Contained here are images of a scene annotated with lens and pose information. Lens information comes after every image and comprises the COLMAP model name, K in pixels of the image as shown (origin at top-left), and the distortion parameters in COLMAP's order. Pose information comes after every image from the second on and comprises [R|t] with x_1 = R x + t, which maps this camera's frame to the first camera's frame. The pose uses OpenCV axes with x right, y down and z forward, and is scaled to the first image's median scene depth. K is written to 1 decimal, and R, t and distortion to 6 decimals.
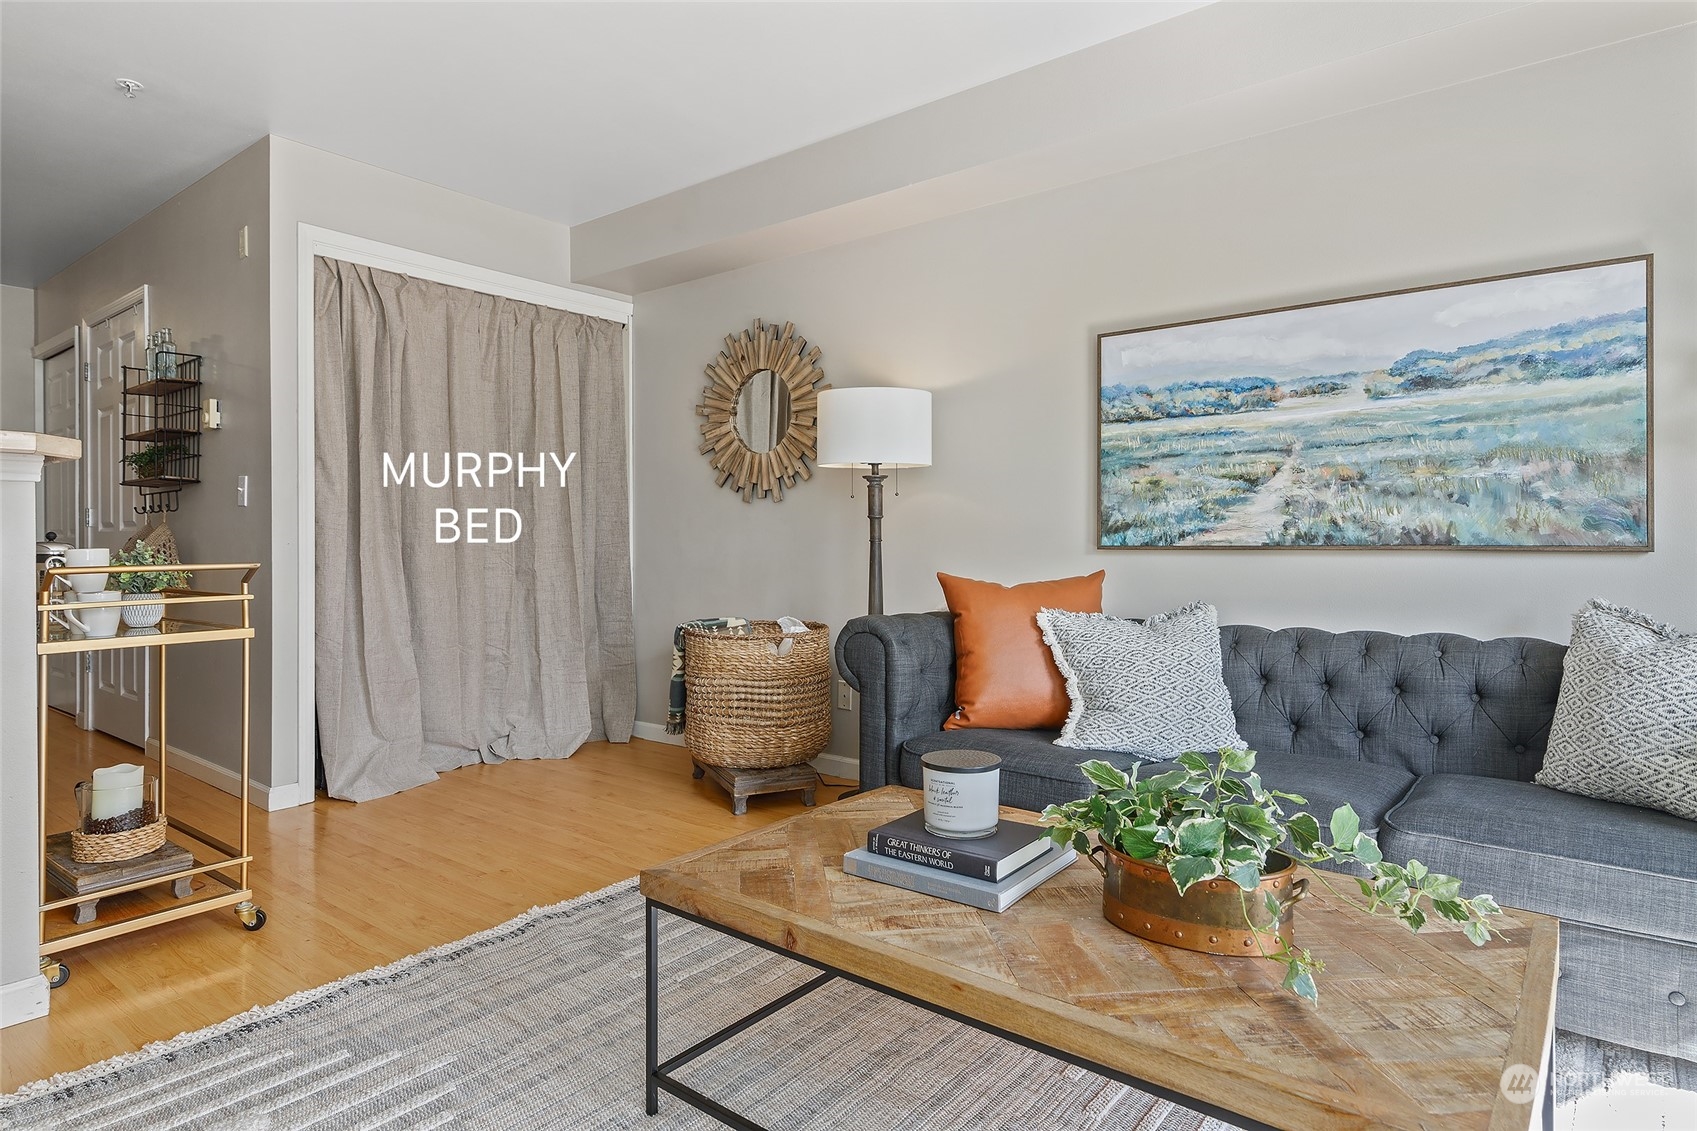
lens RADIAL K [[946.8, 0, 848.4], [0, 946.8, 542.3], [0, 0, 1]] dist [0.008020, -0.003568]
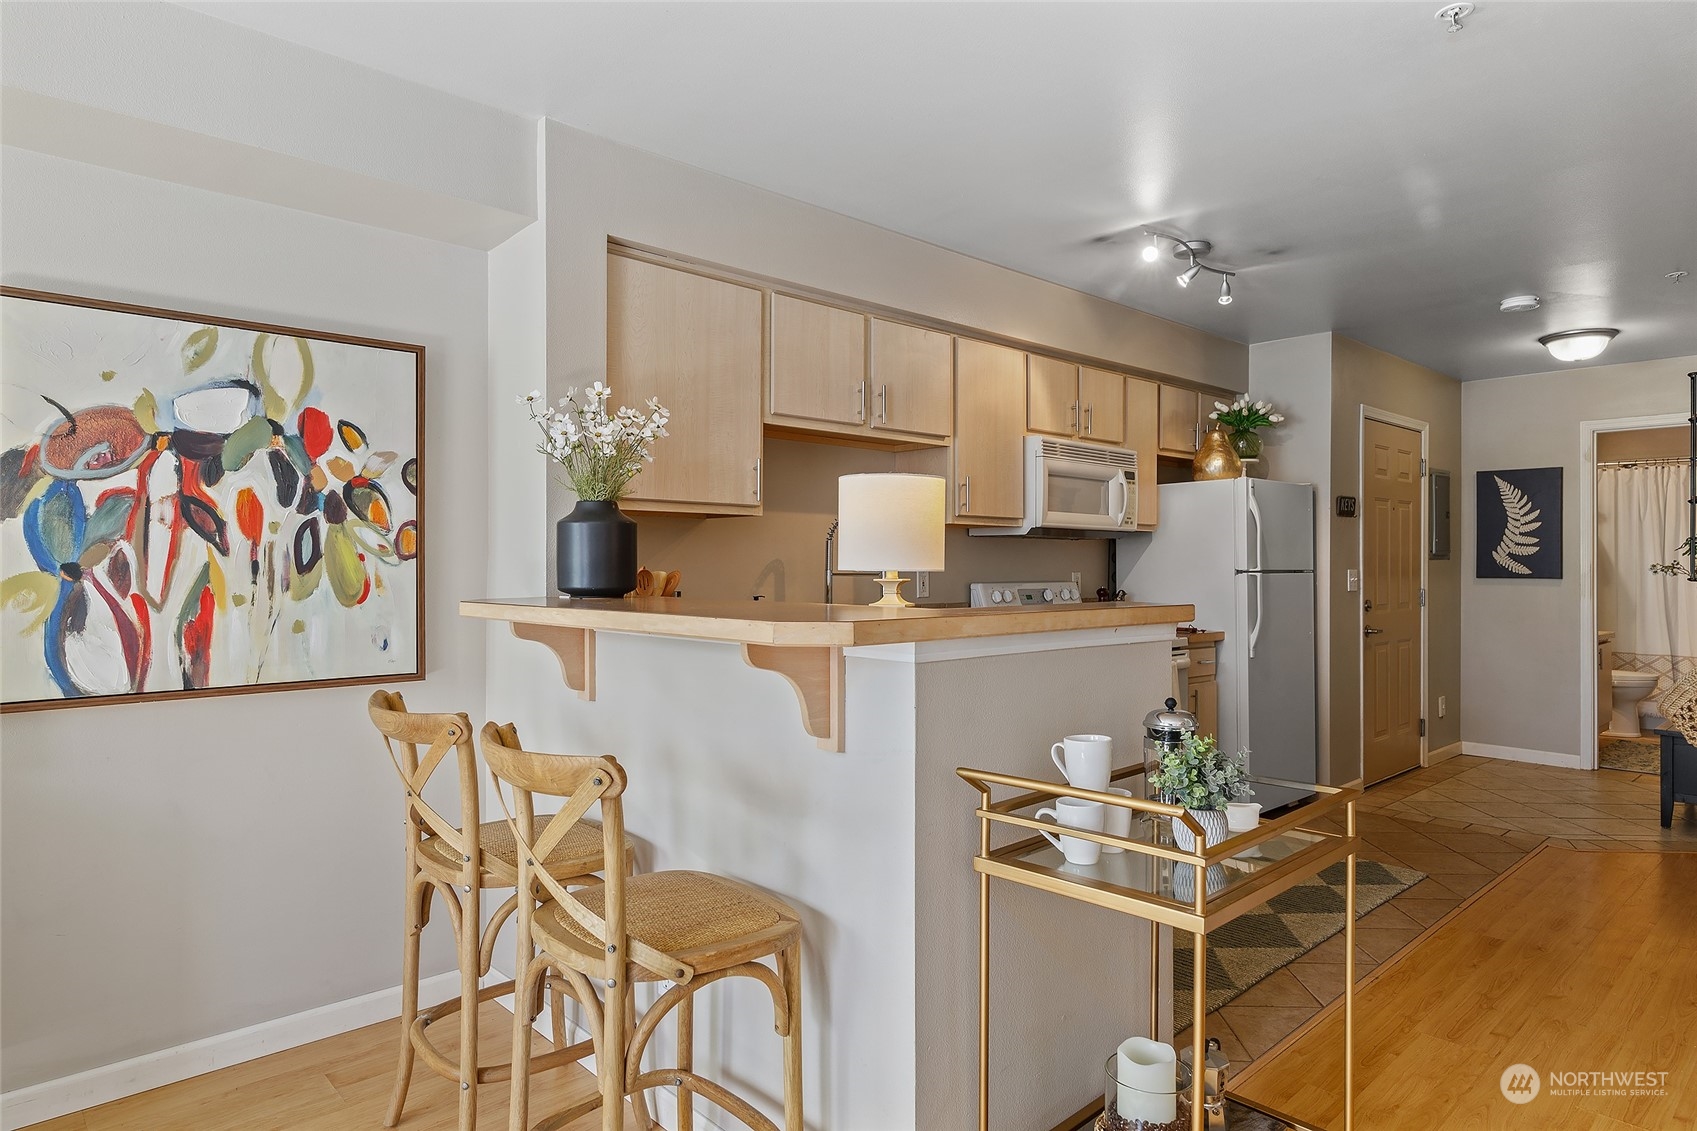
lens RADIAL K [[985.8, 0, 849.5], [0, 985.8, 562.9], [0, 0, 1]] dist [0.000665, -0.000977]
pose [[-0.154232, 0.002070, -0.988032, -0.009831], [-0.001130, 0.999997, 0.002271, -0.105455], [0.988034, 0.001466, -0.154229, 0.750182]]
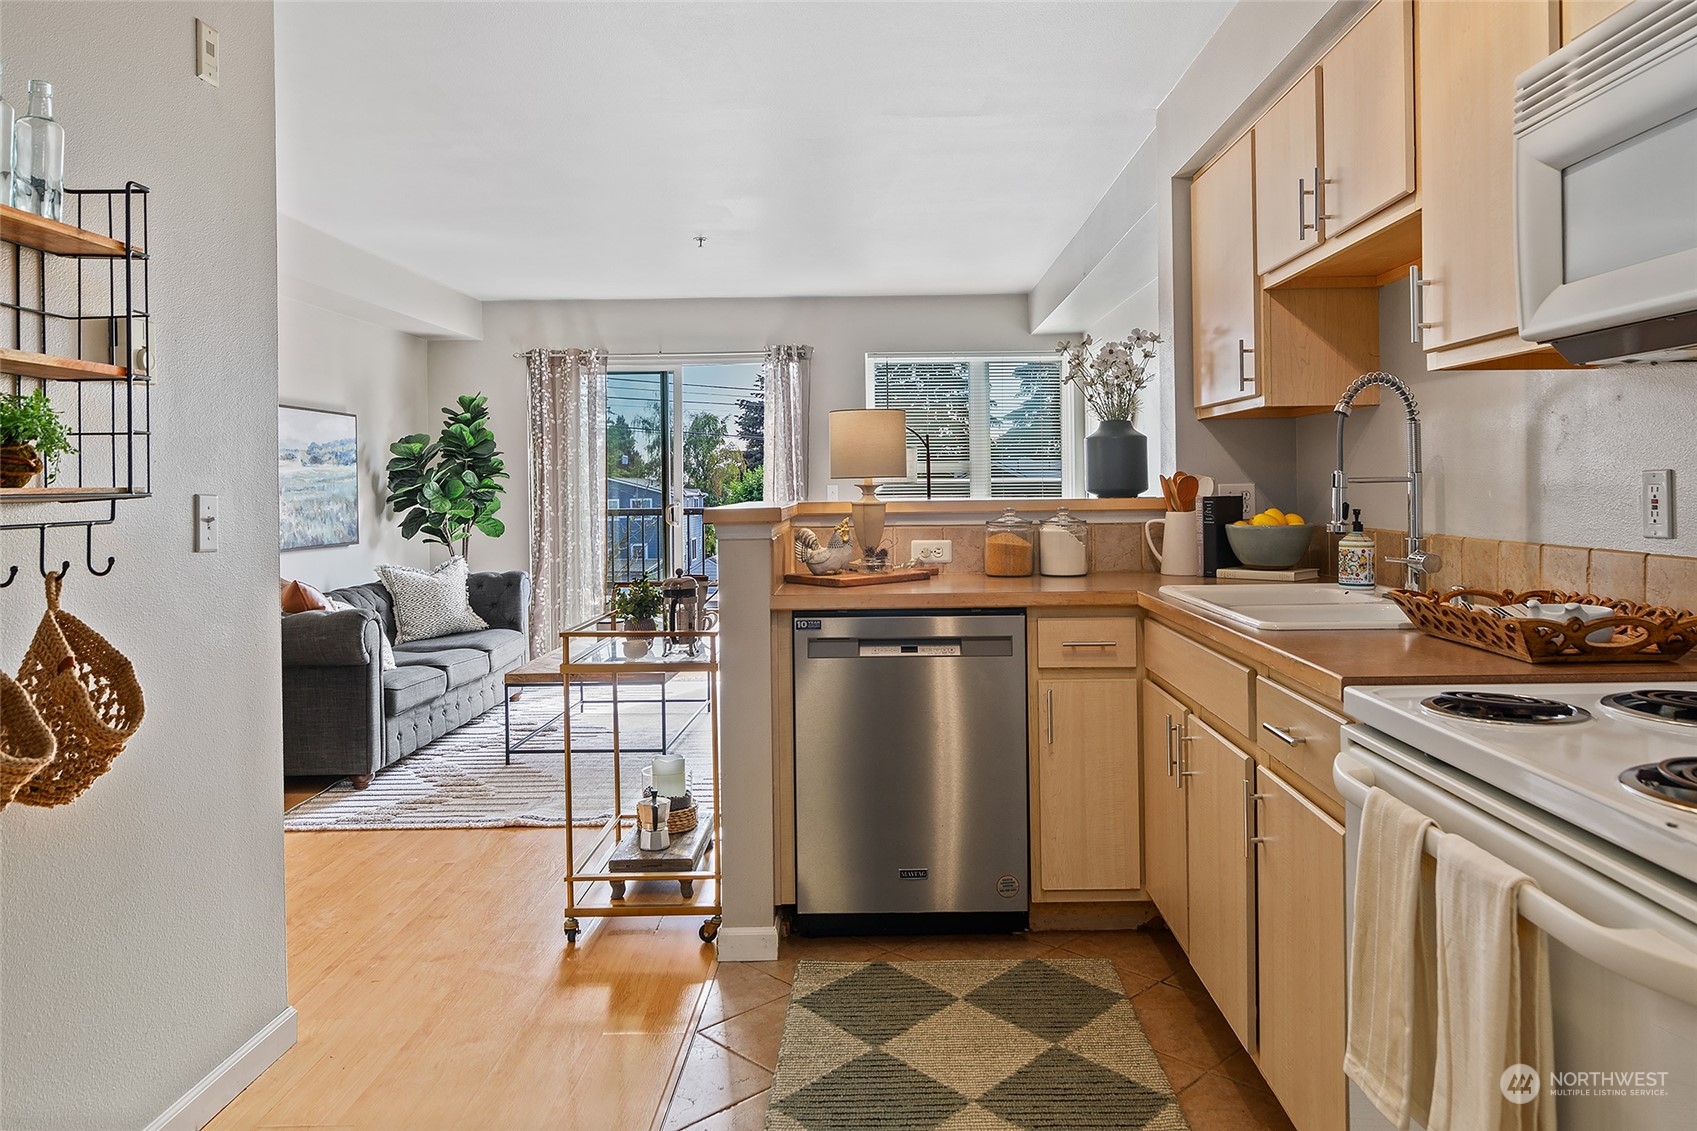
lens RADIAL K [[1158.4, 0, 893.0], [0, 1158.4, 483.4], [0, 0, 1]] dist [-0.003240, -0.002617]
pose [[-0.623112, 0.013784, 0.782011, -1.771475], [0.018313, 0.999828, -0.003032, -0.085633], [-0.781918, 0.012432, -0.623257, 1.419947]]
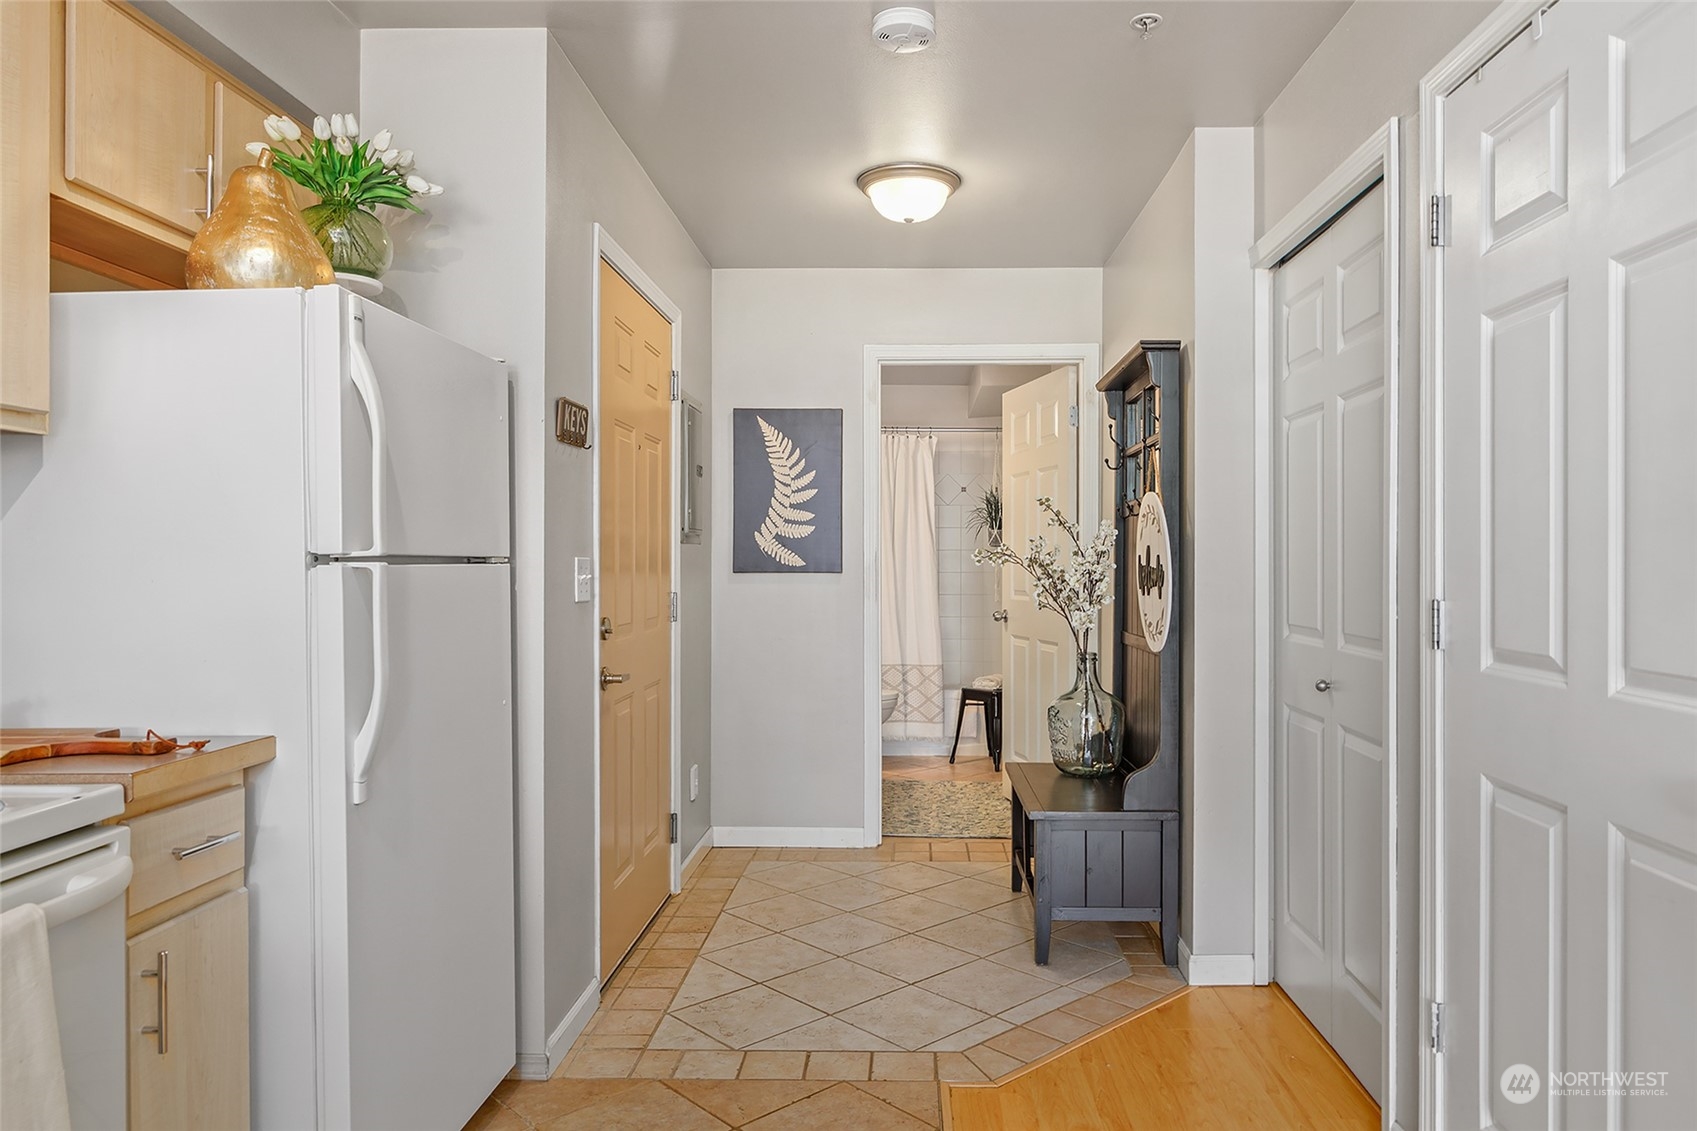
lens RADIAL K [[1105.1, 0, 875.8], [0, 1105.1, 570.0], [0, 0, 1]] dist [0.008184, -0.000545]
pose [[0.596224, 0.009594, -0.802761, -1.039682], [-0.002334, 0.999945, 0.010217, -0.088563], [0.802815, -0.004218, 0.596213, 1.017880]]
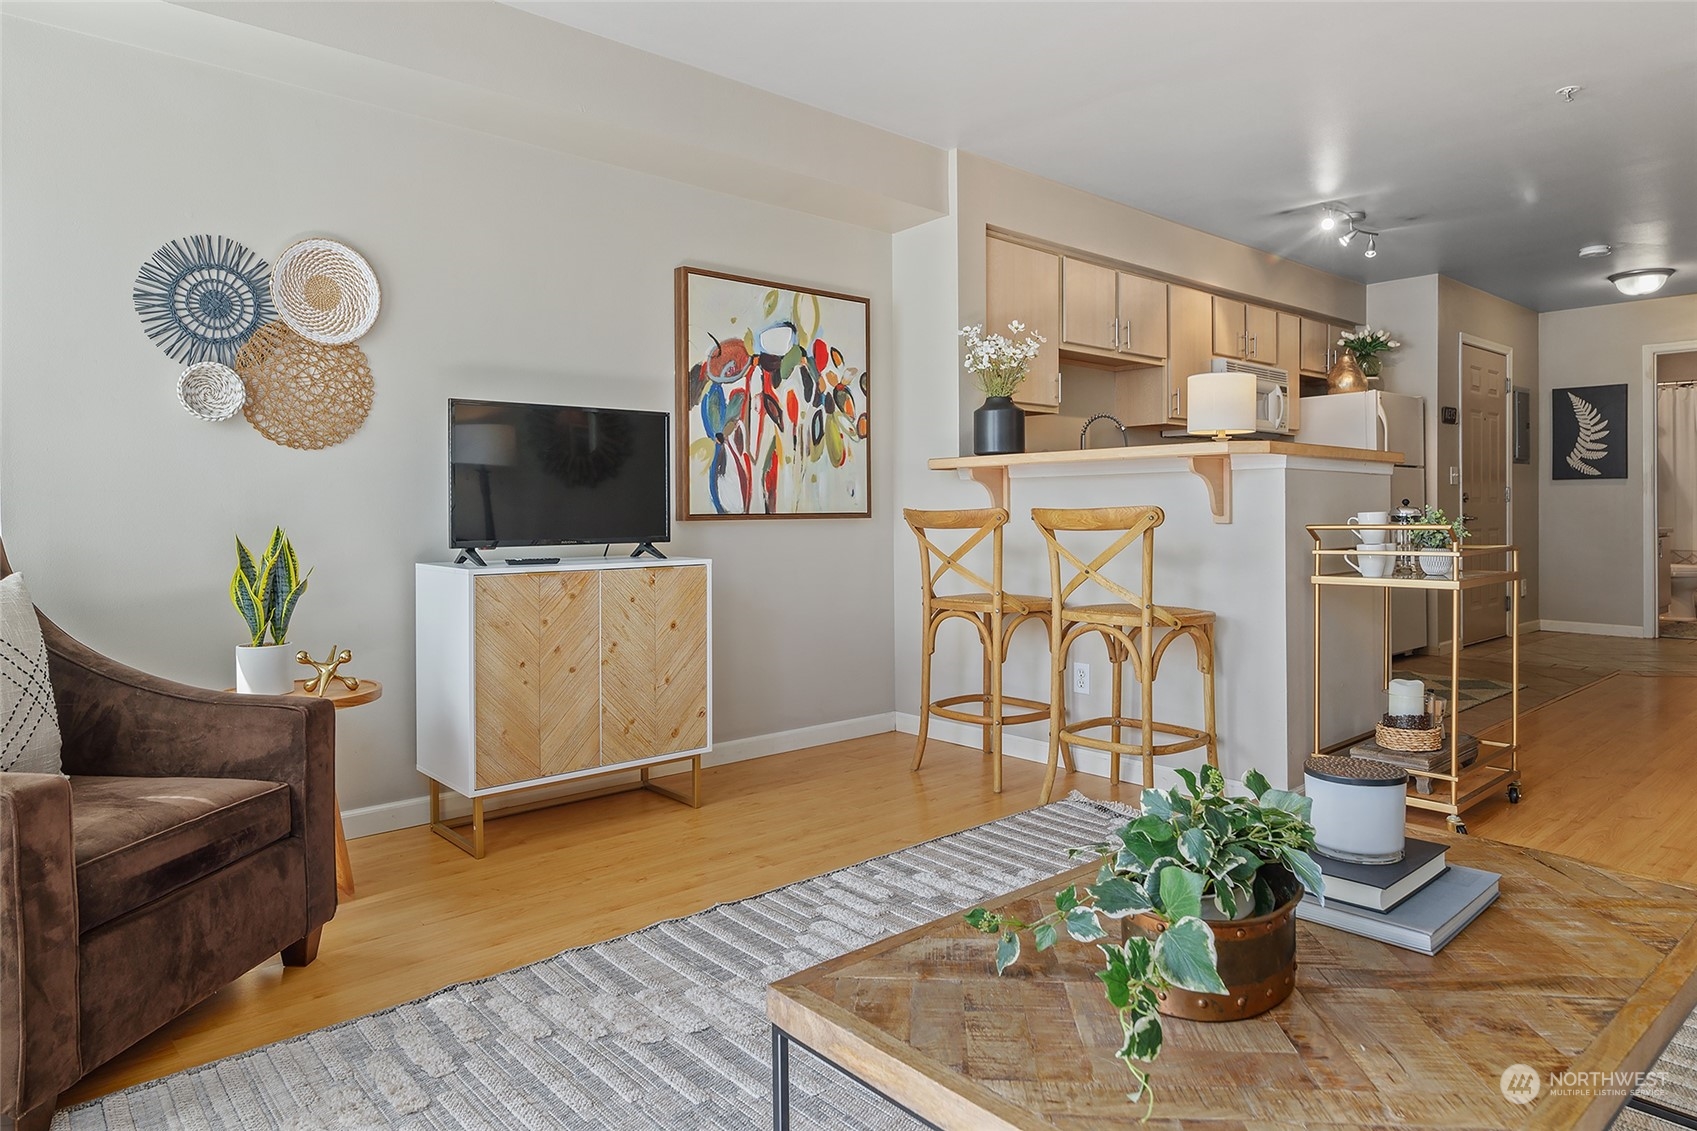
lens RADIAL K [[1031.5, 0, 830.0], [0, 1031.5, 516.8], [0, 0, 1]] dist [0.000917, -0.001399]
pose [[-0.181508, 0.010441, -0.983334, 0.633541], [0.005856, 0.999937, 0.009537, -0.003547], [0.983372, -0.004028, -0.181557, 0.406069]]
